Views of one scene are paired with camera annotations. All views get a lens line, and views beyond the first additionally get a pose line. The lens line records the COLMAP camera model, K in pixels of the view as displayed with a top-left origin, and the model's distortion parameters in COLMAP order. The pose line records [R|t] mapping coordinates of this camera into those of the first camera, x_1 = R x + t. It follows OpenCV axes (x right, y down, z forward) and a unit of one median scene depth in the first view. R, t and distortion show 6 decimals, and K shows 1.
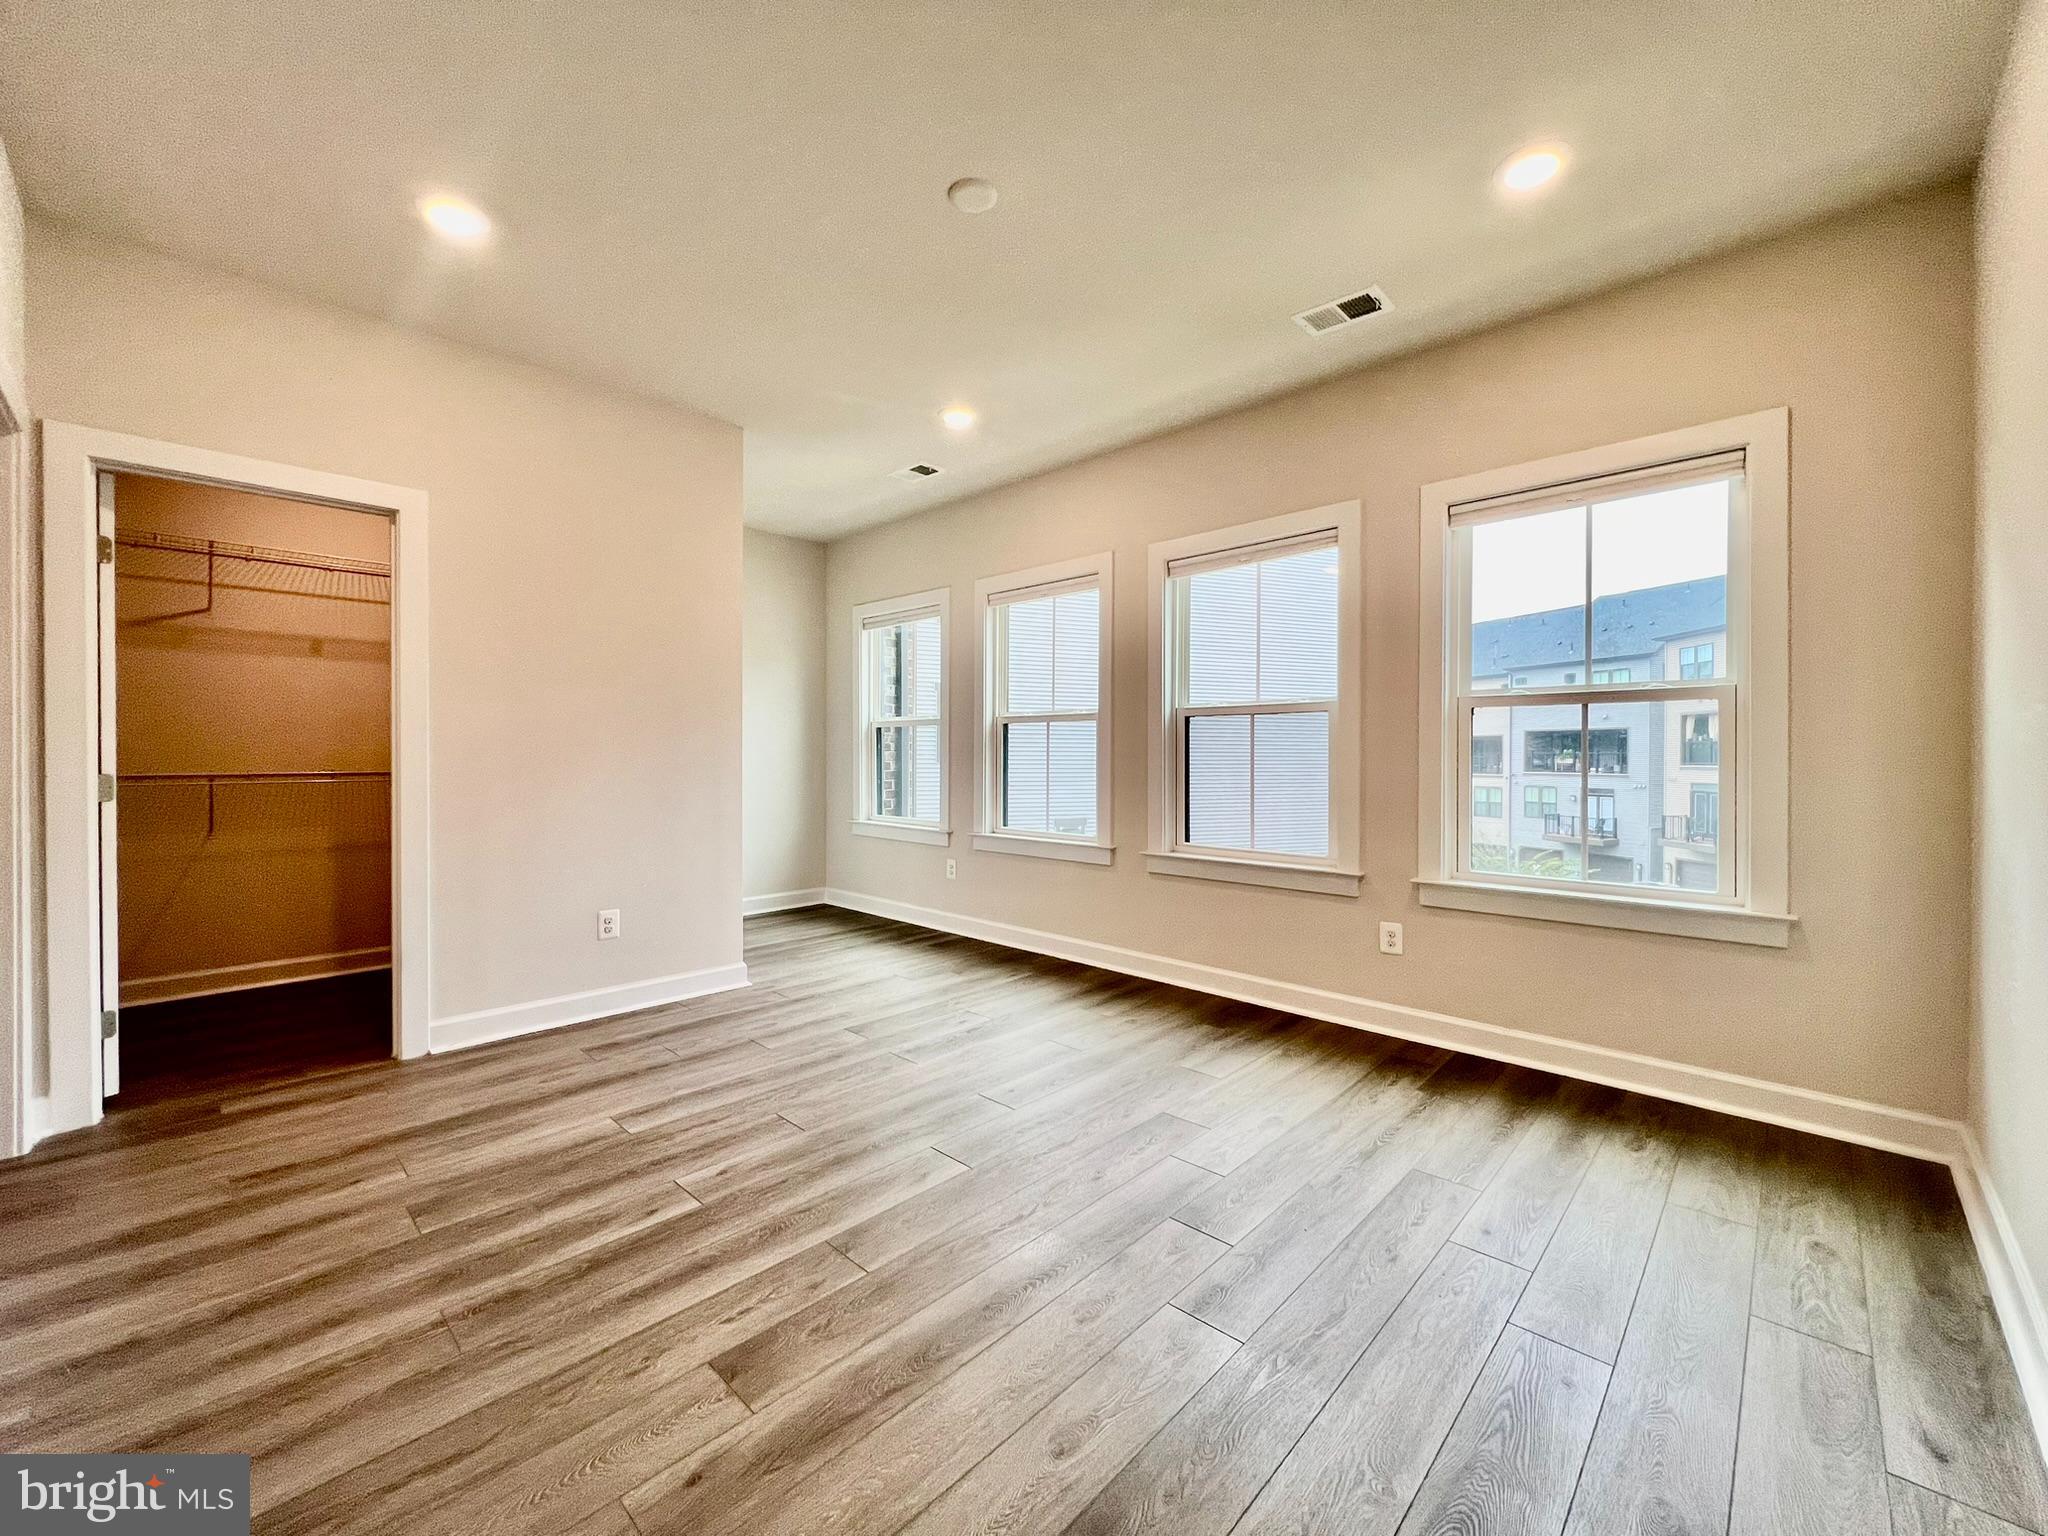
lens RADIAL K [[822.1, 0, 1004.4], [0, 822.1, 757.1], [0, 0, 1]] dist [-0.002931, 0.001176]
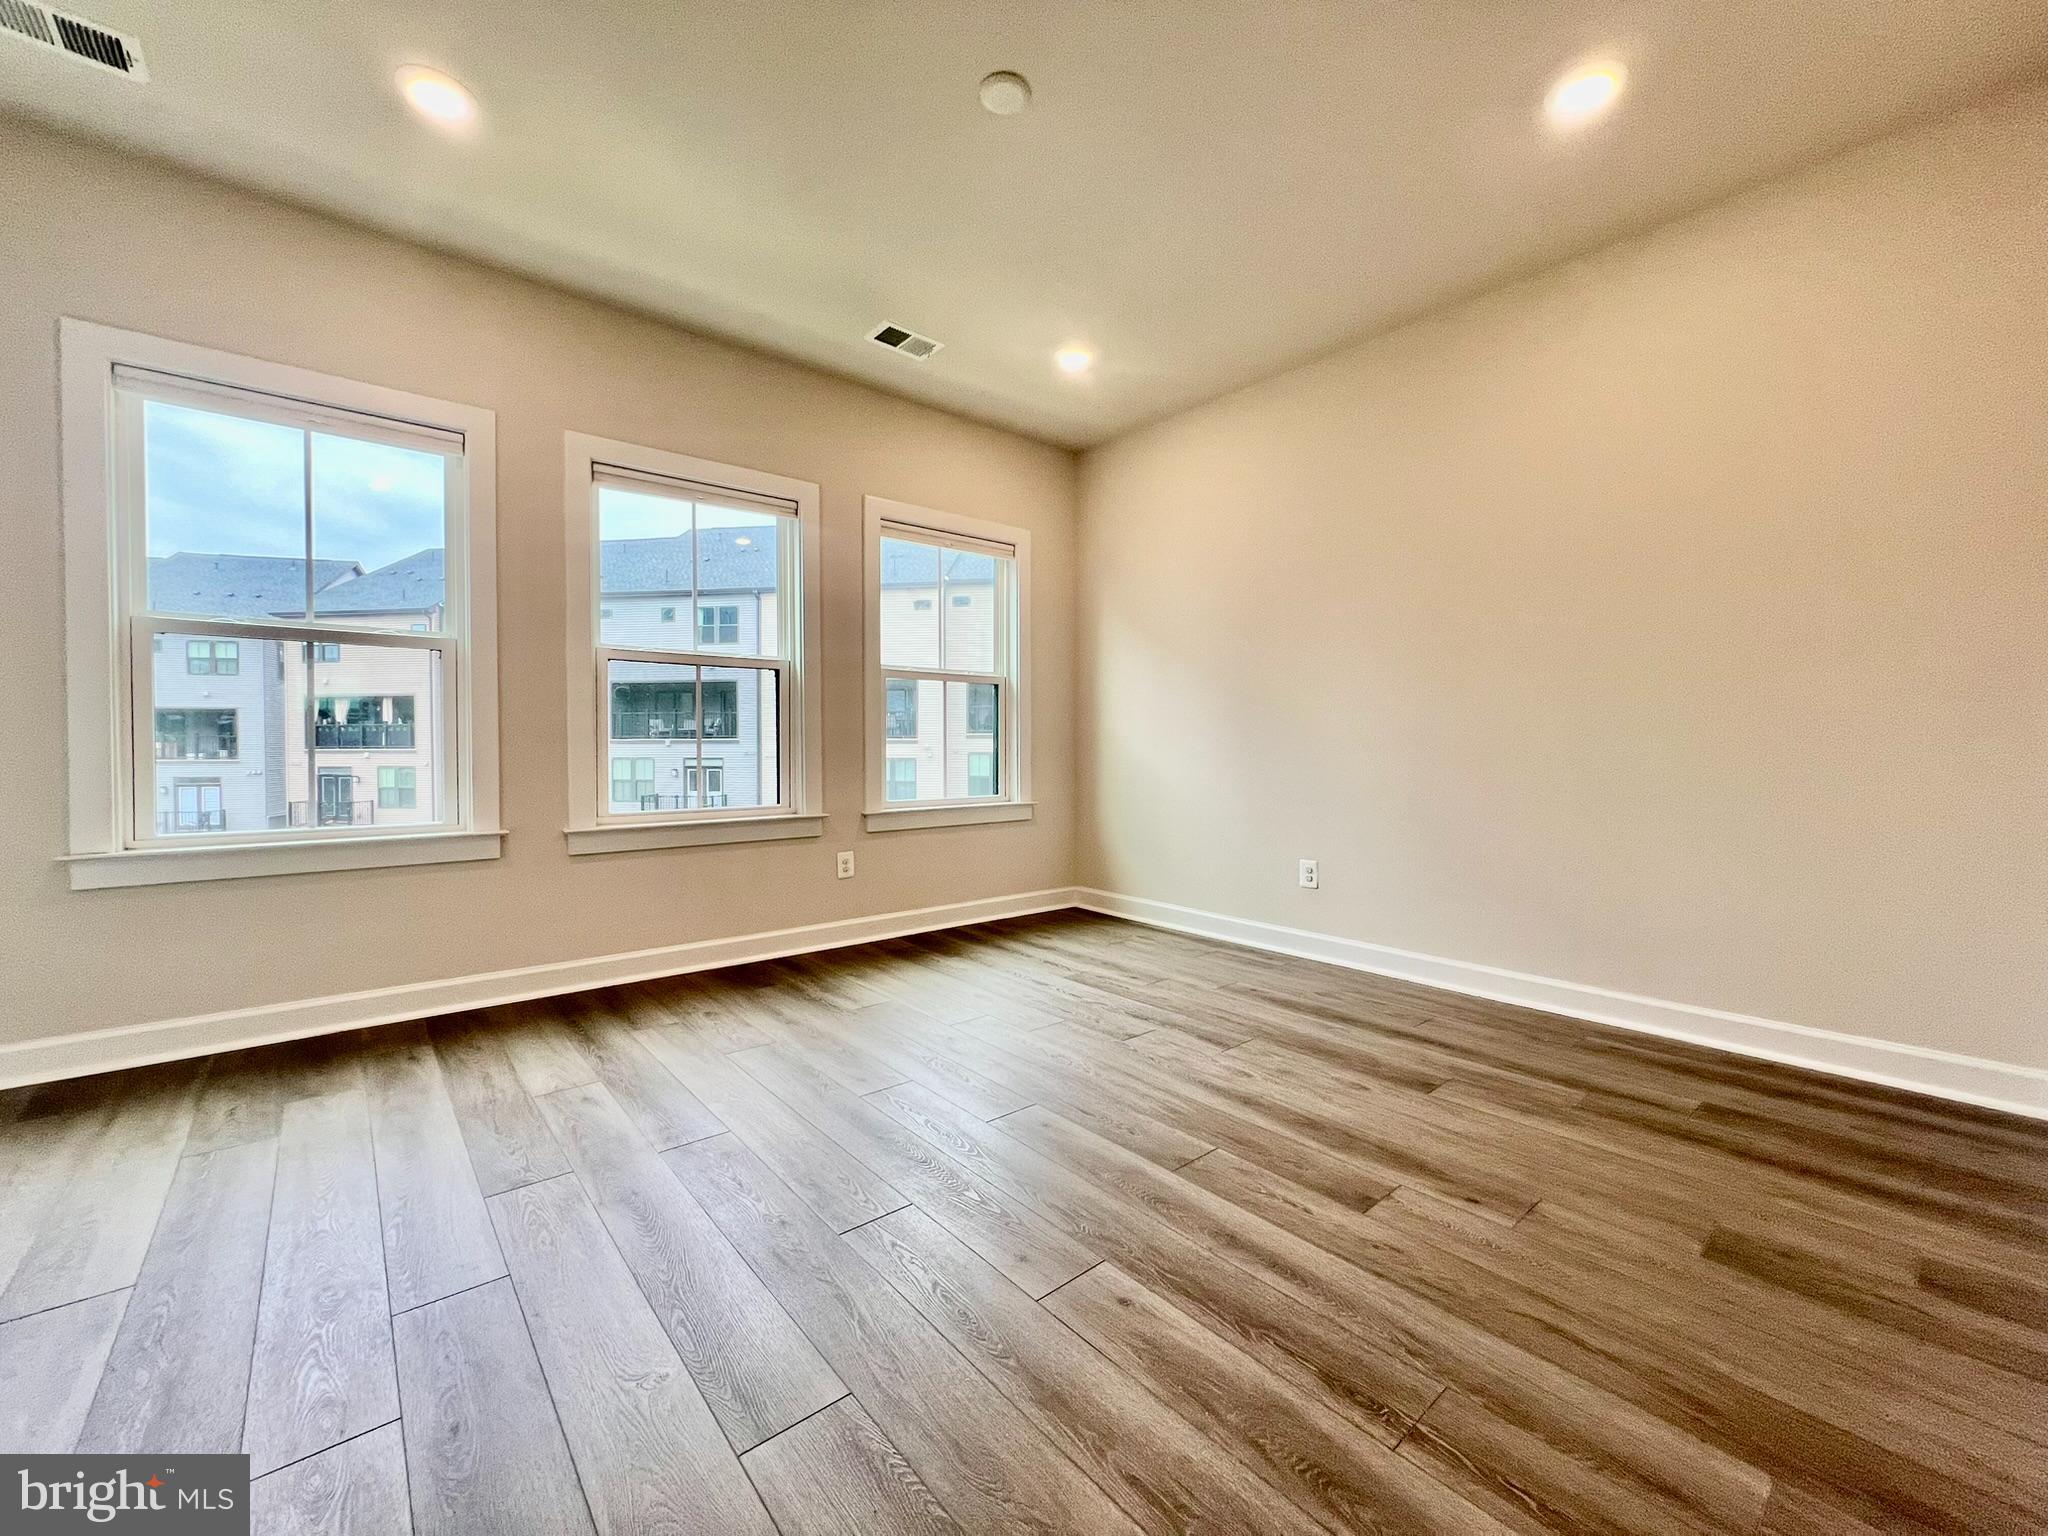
lens RADIAL K [[822.1, 0, 1033.6], [0, 822.1, 761.5], [0, 0, 1]] dist [-0.002931, 0.001176]
pose [[0.087217, -0.023200, 0.995919, -0.691074], [0.002053, 0.999731, 0.023109, 0.042357], [-0.996187, 0.000029, 0.087242, 0.619714]]
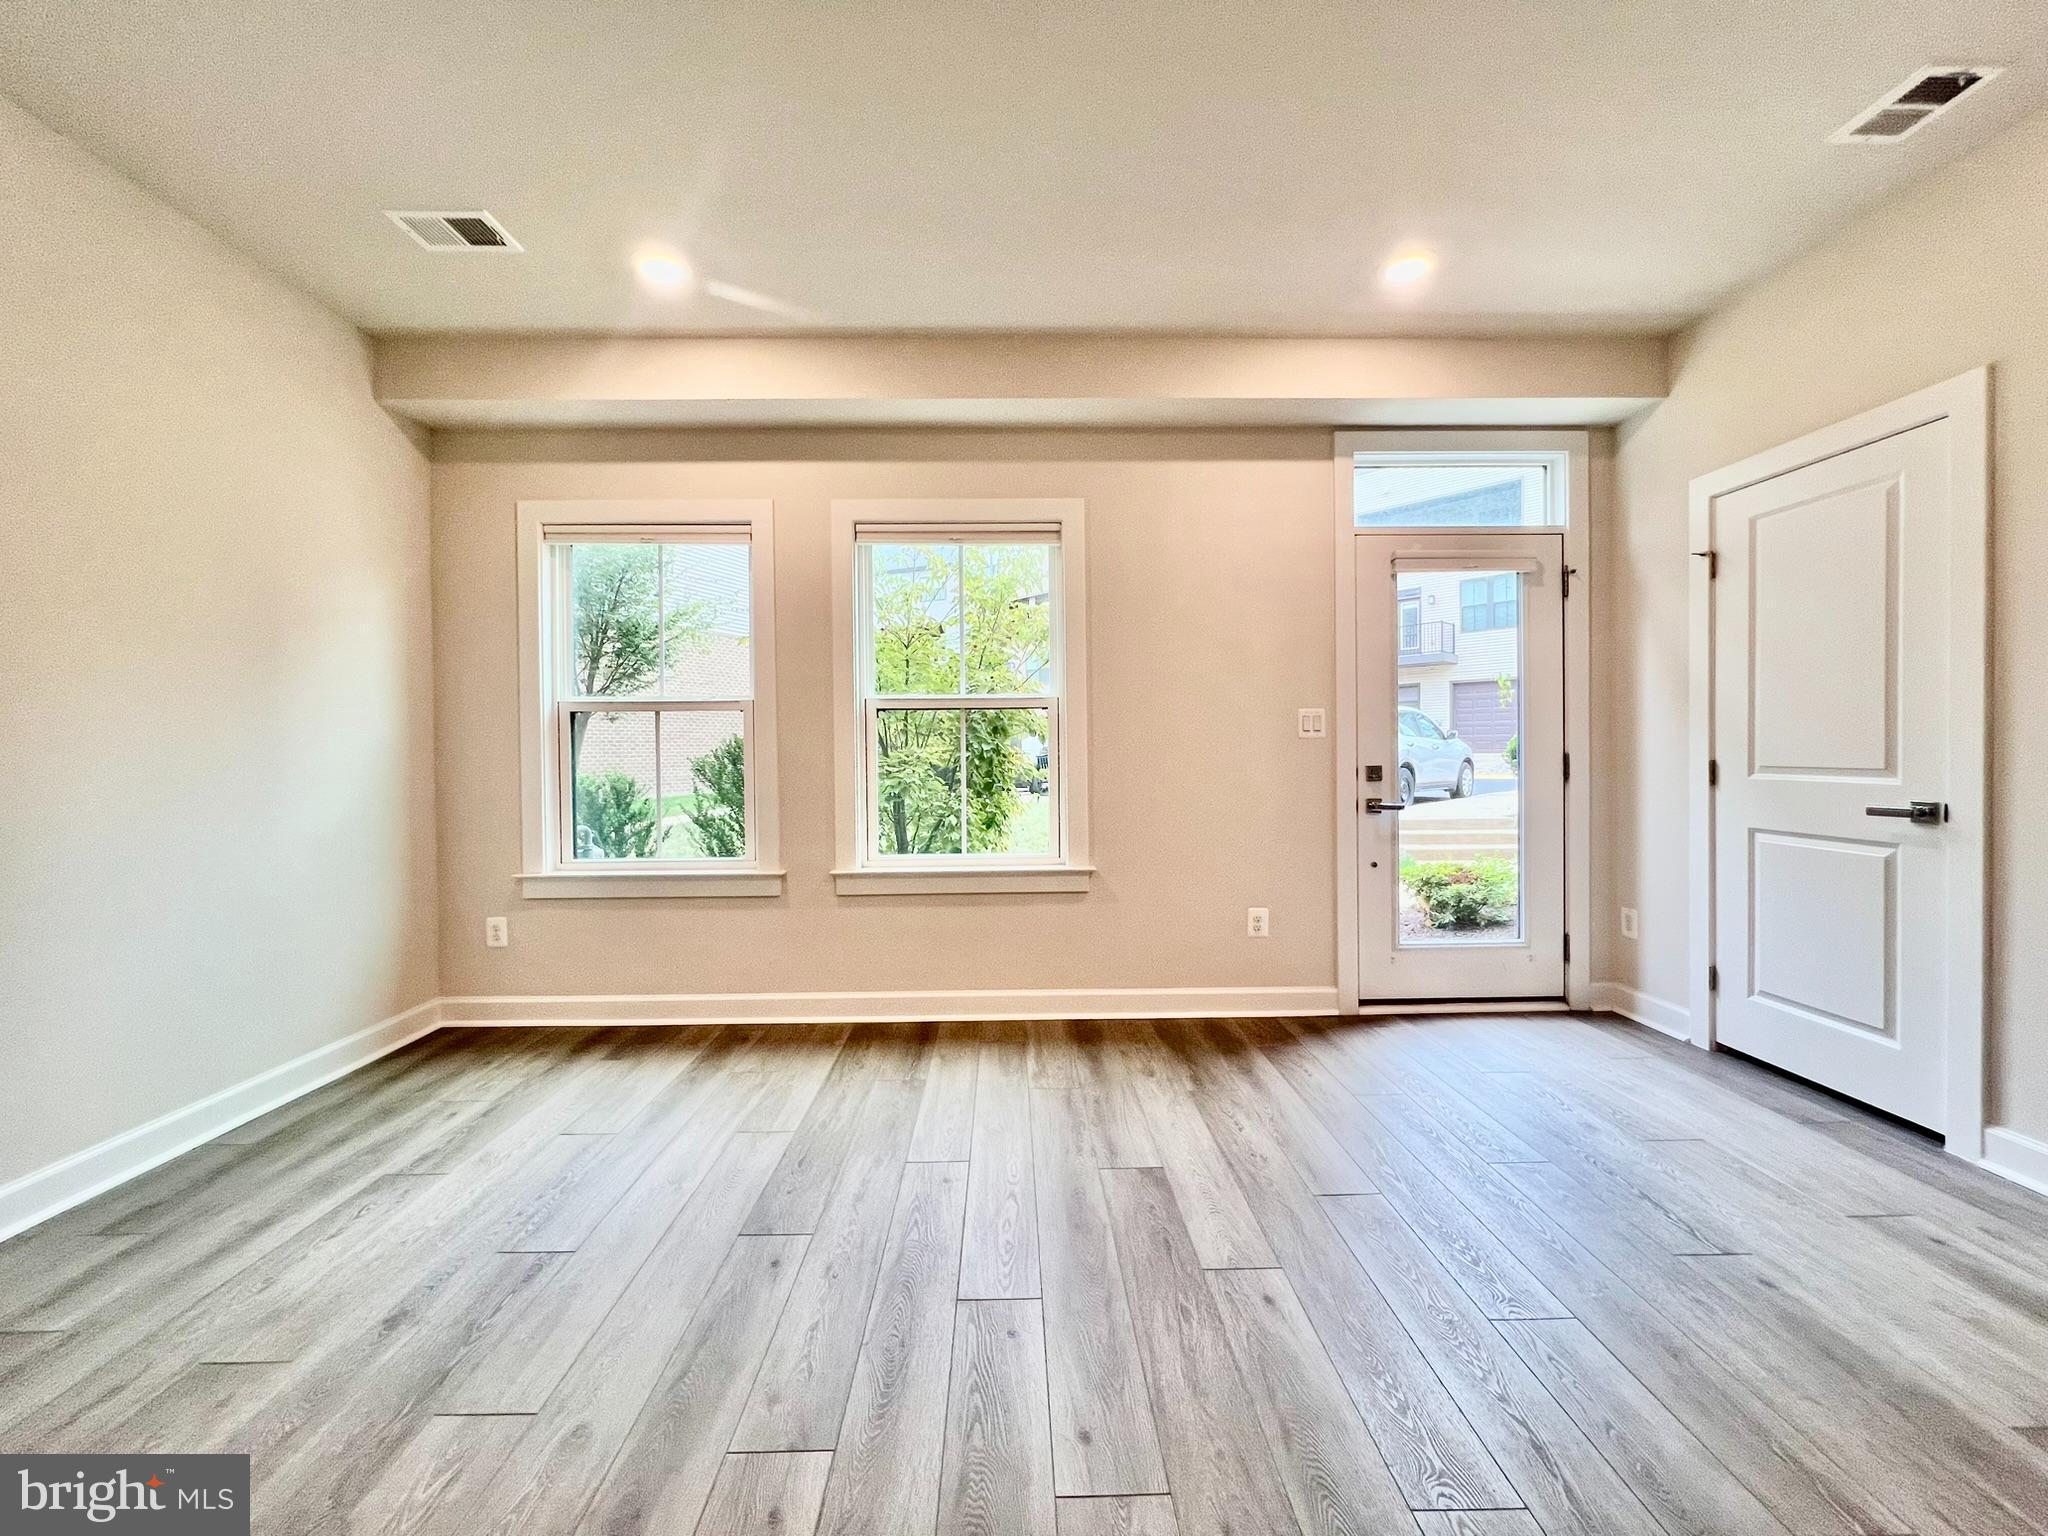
lens RADIAL K [[822.1, 0, 1026.1], [0, 822.1, 761.6], [0, 0, 1]] dist [-0.002931, 0.001176]
pose [[0.694261, -0.015015, 0.719567, -0.356318], [0.010869, 0.999887, 0.010378, -0.002643], [-0.719642, 0.000616, 0.694345, 0.361027]]
